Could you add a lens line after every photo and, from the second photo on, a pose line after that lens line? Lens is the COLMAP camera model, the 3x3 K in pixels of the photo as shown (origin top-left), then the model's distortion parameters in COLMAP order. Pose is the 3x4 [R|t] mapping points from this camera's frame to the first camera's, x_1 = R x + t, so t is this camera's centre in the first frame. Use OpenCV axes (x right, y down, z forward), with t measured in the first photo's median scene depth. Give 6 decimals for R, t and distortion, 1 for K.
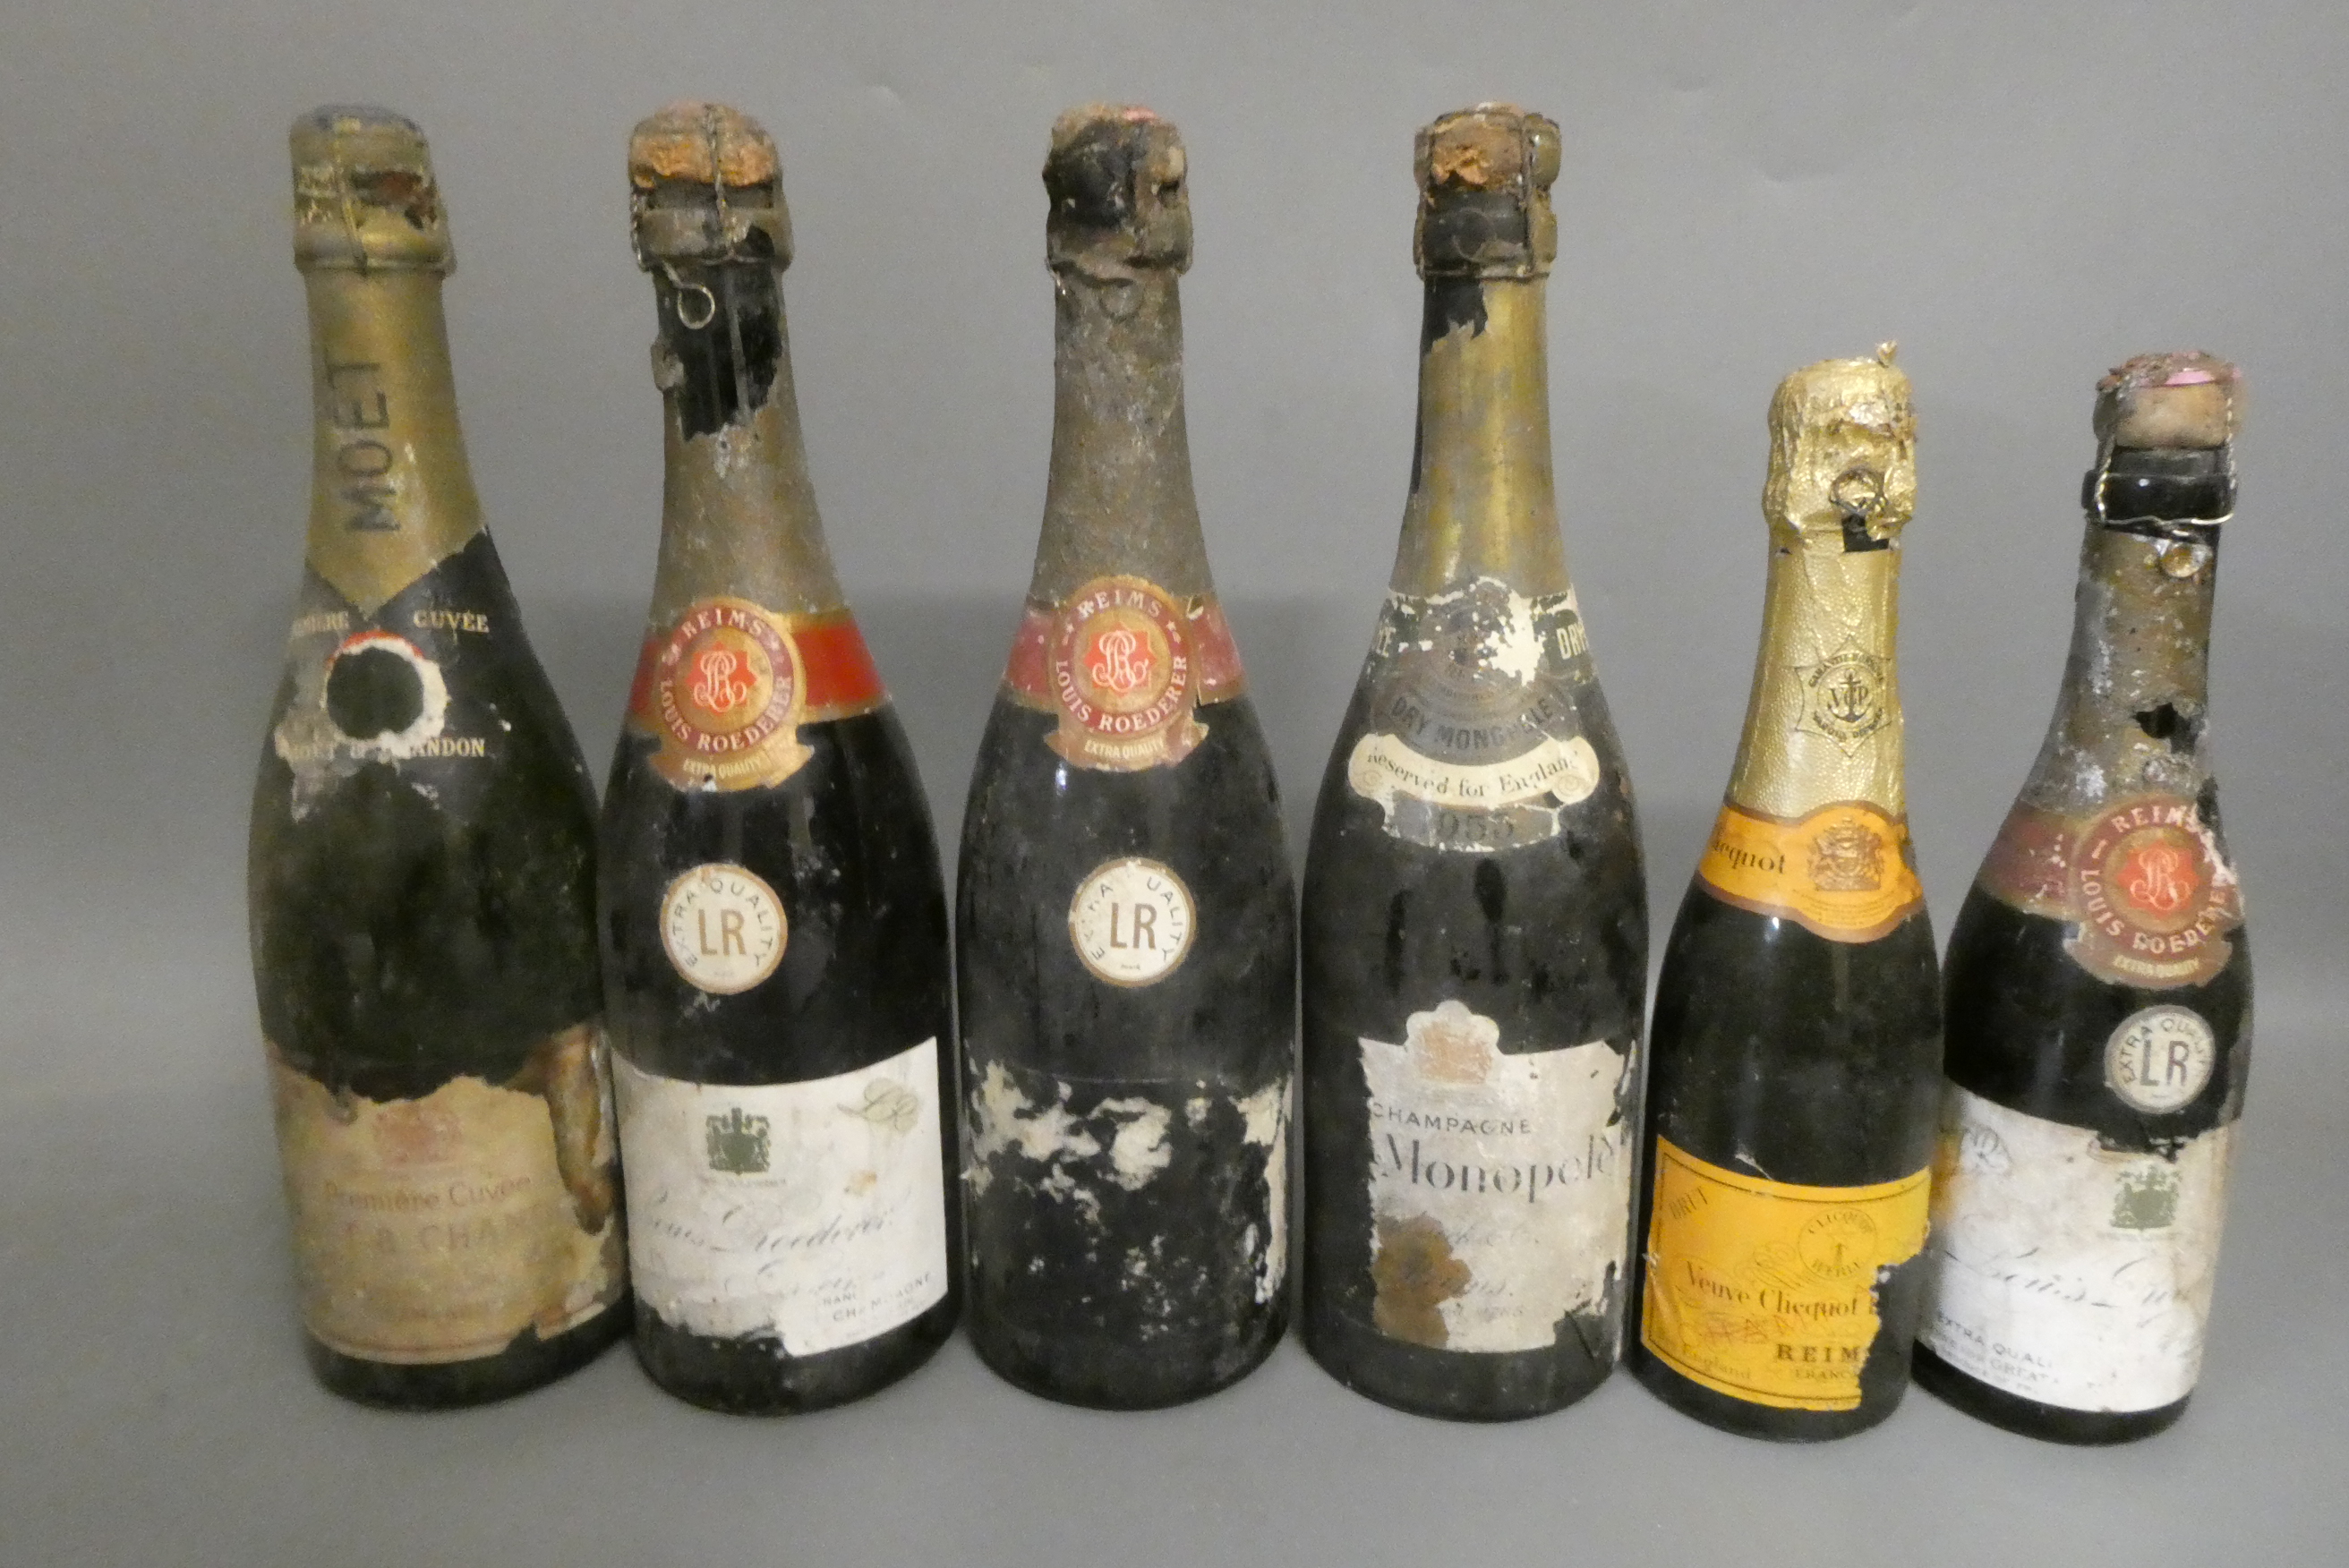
lens RADIAL K [[1699.0, 0, 1174.5], [0, 1699.0, 784.0], [0, 0, 1]] dist [0.008239, -0.000165]
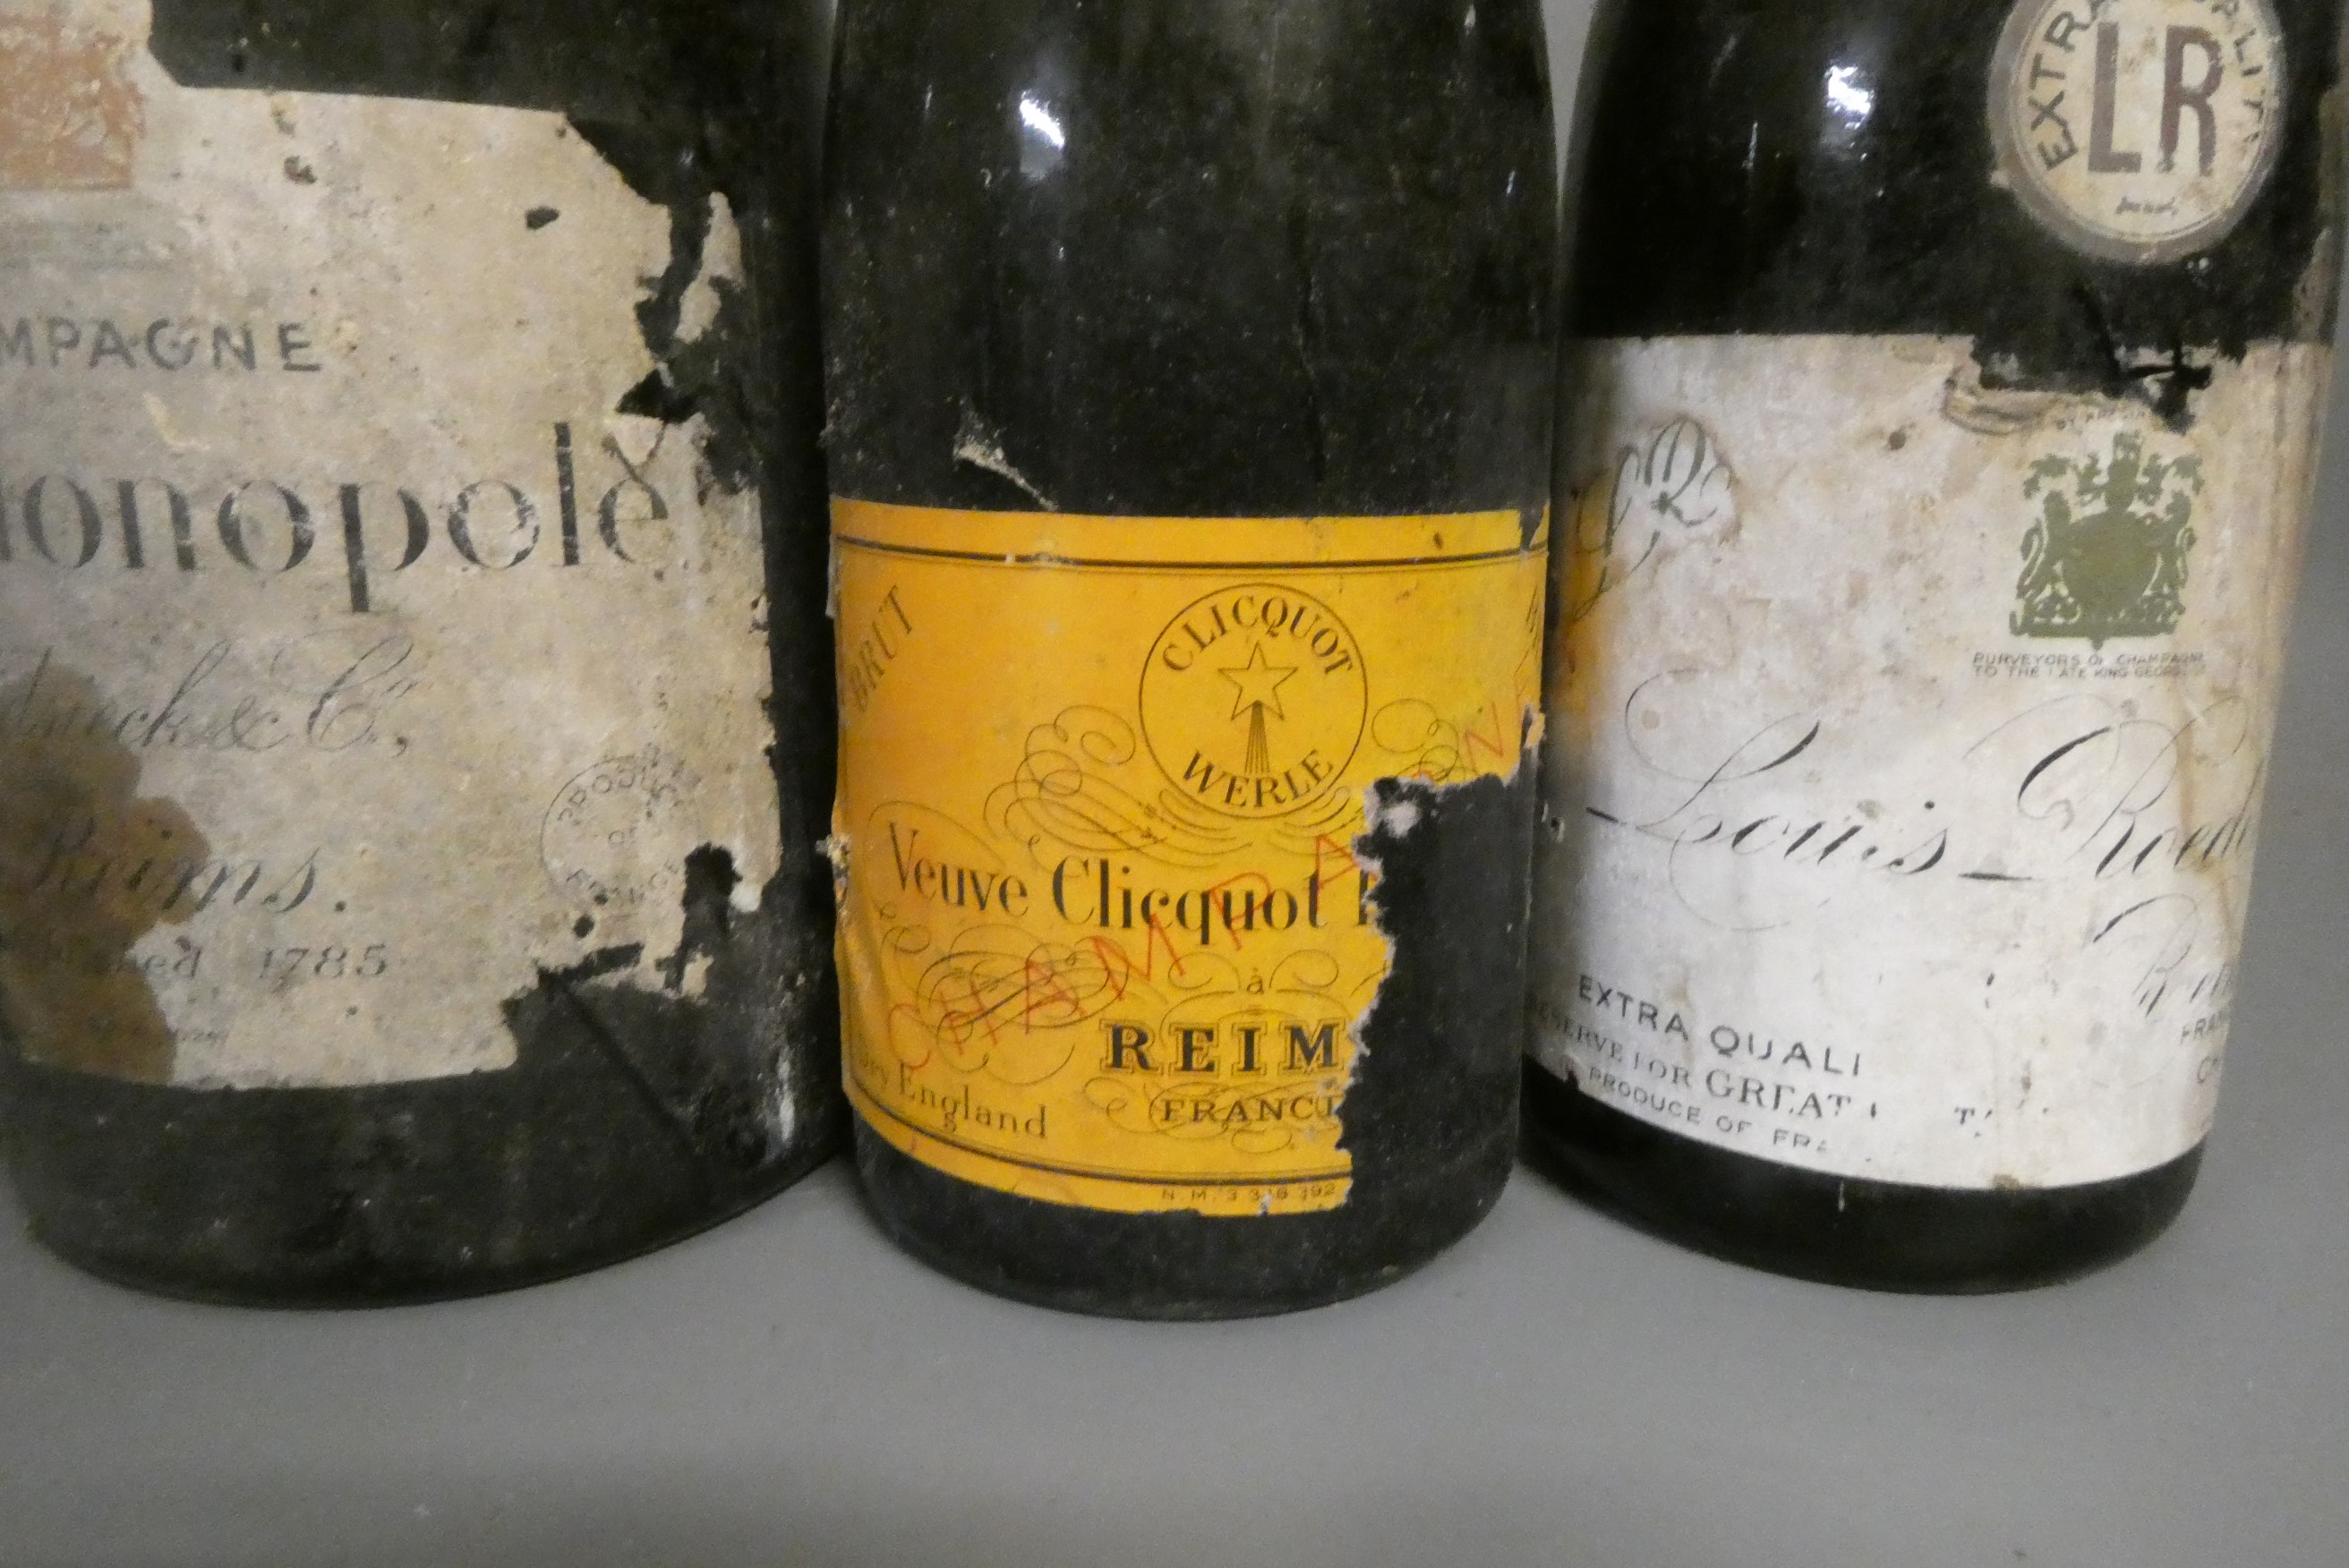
lens RADIAL K [[1674.5, 0, 1173.9], [0, 1674.5, 769.2], [0, 0, 1]] dist [0.005289, -0.003802]
pose [[0.995314, -0.006923, 0.096446, 0.333736], [0.011114, 0.999014, -0.042983, 0.290688], [-0.096053, 0.043854, 0.994410, 0.653956]]
